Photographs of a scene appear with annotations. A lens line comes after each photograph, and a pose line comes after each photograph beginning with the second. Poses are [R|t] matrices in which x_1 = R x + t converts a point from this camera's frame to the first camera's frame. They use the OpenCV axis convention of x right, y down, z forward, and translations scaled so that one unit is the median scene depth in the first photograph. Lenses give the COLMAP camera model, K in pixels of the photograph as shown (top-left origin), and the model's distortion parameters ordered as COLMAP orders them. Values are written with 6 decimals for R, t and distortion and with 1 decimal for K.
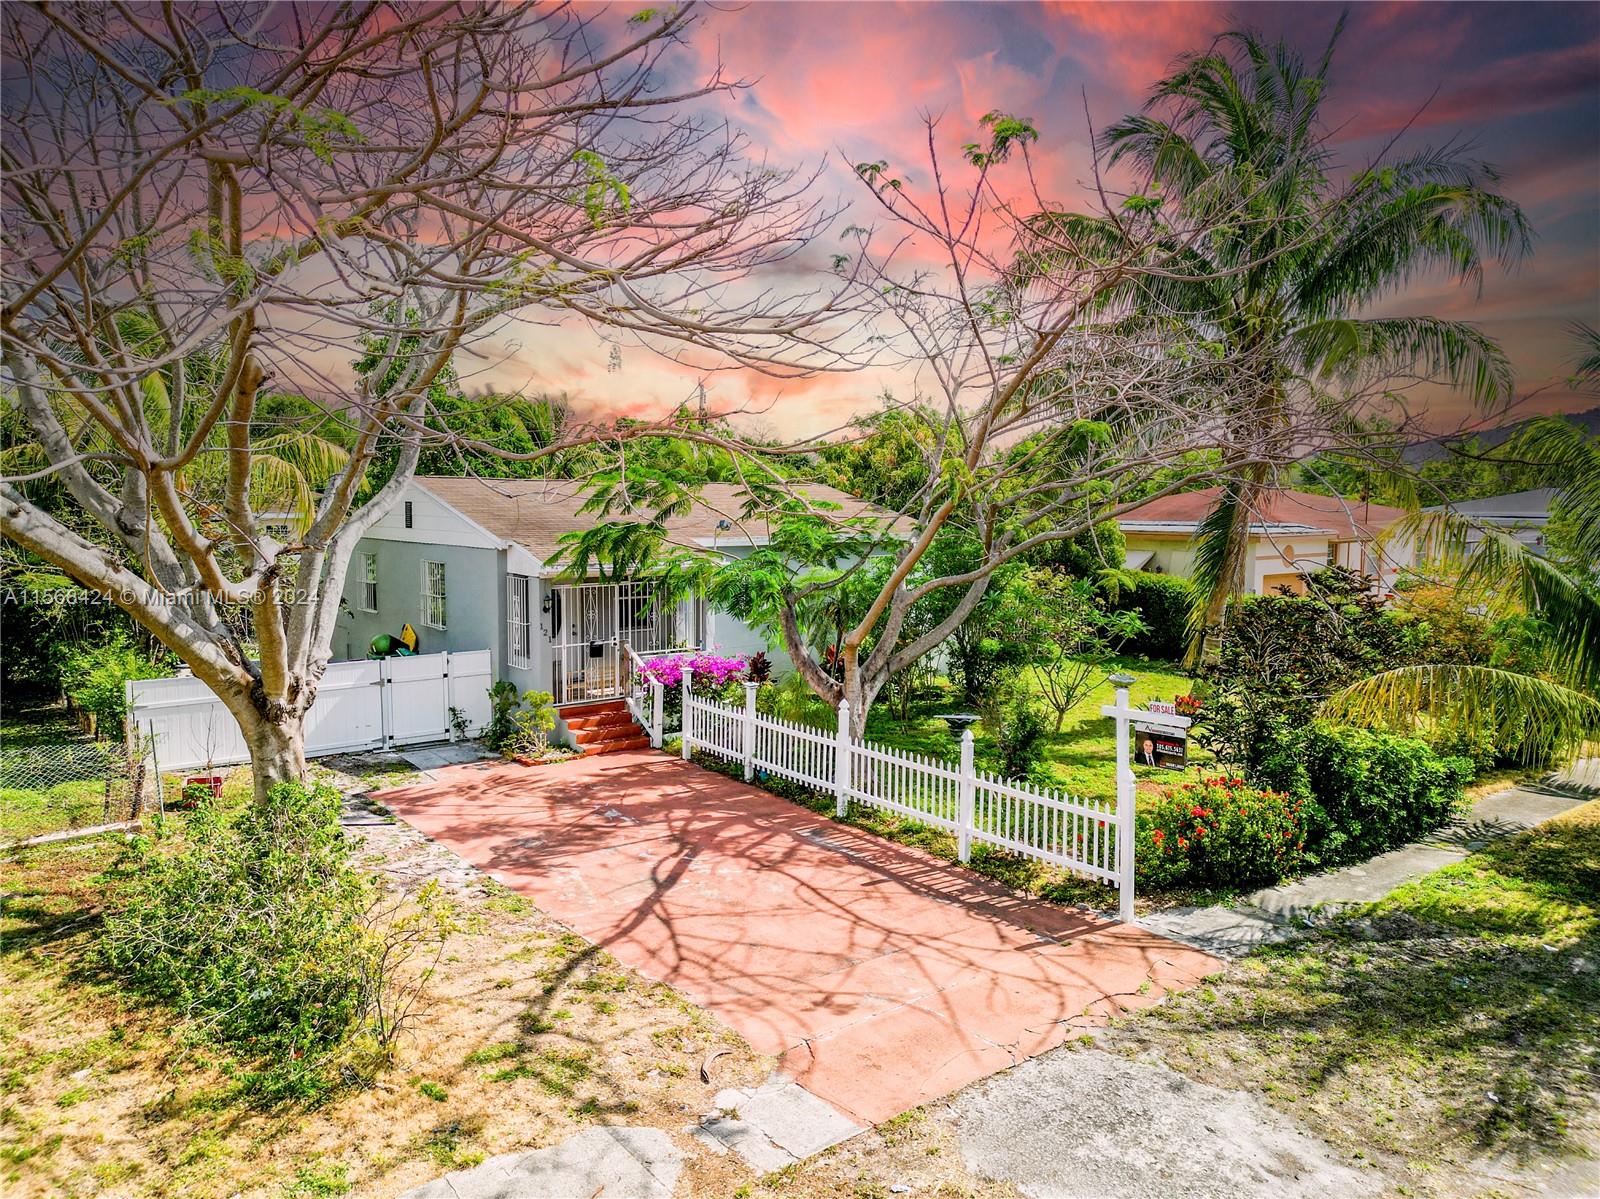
lens RADIAL K [[1109.9, 0, 796.3], [0, 1109.9, 597.3], [0, 0, 1]] dist [0.042171, -0.000066]
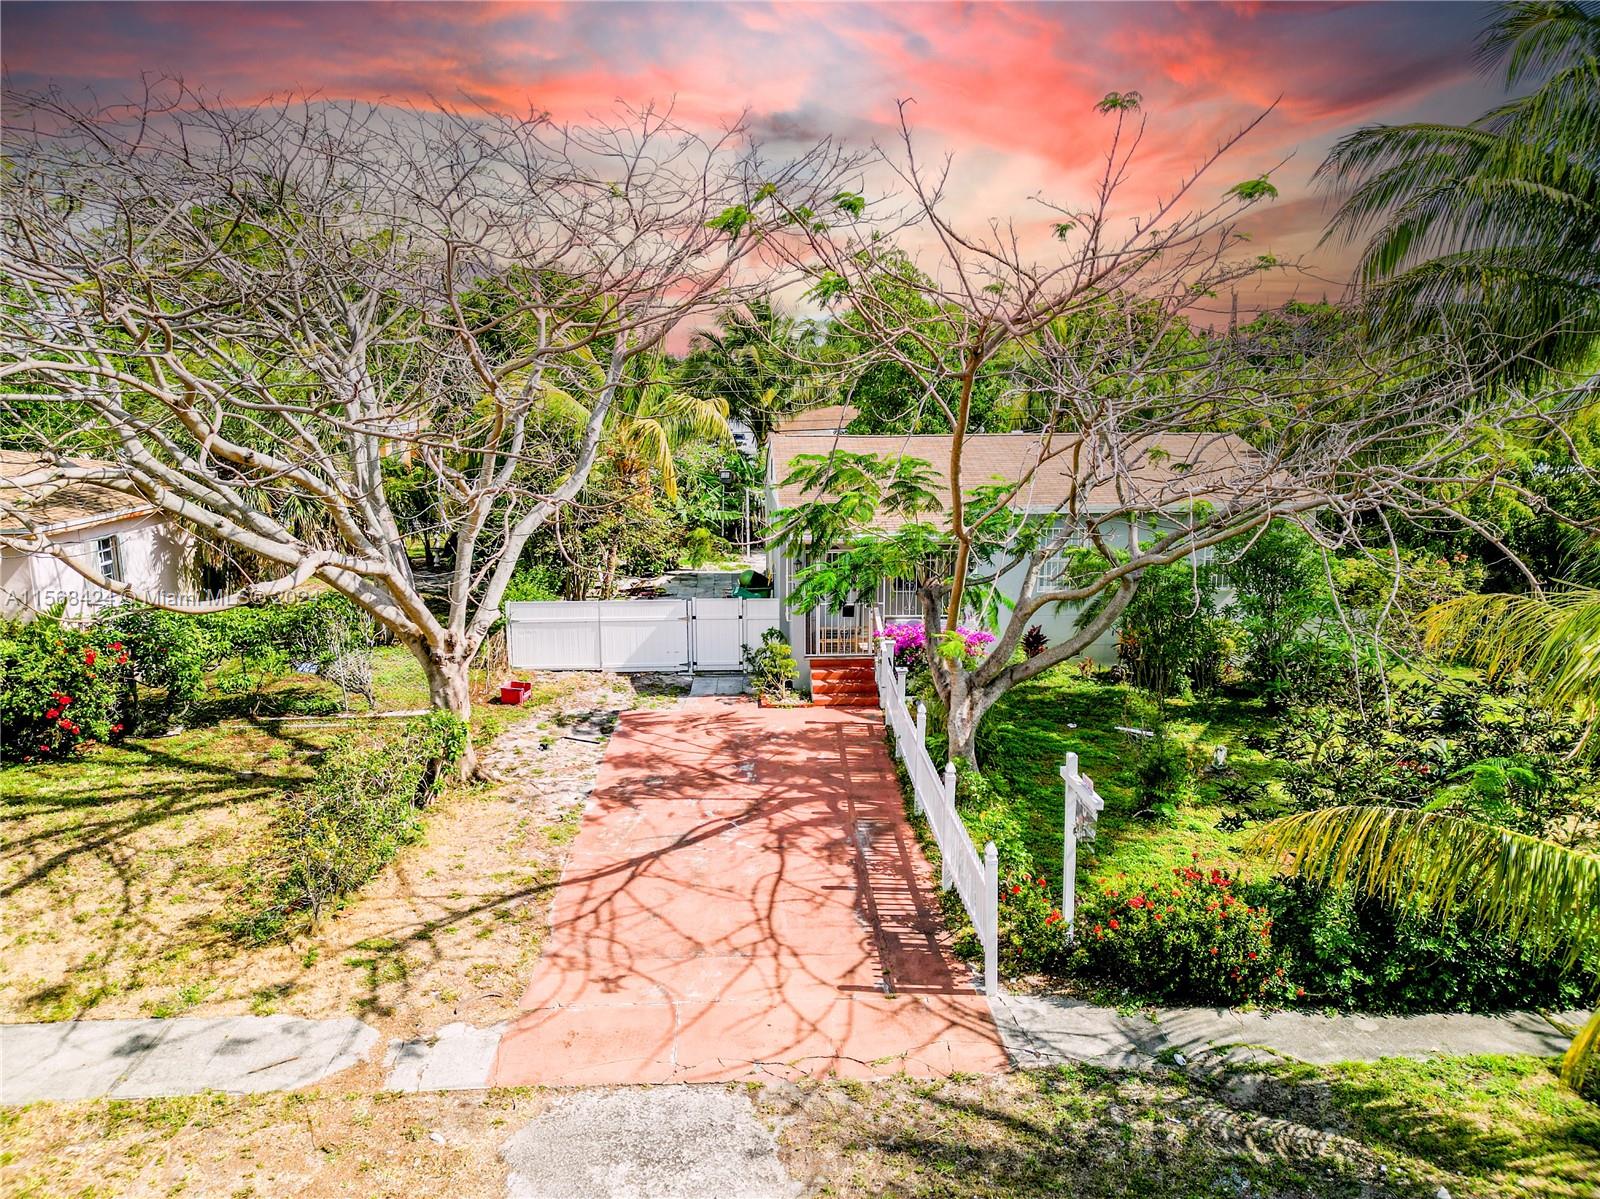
lens RADIAL K [[1109.9, 0, 795.5], [0, 1109.9, 603.1], [0, 0, 1]] dist [0.042171, -0.000066]
pose [[0.819370, 0.107459, -0.563104, 0.651216], [-0.045540, 0.991371, 0.122921, -0.151241], [0.571454, -0.075074, 0.817193, 0.141675]]
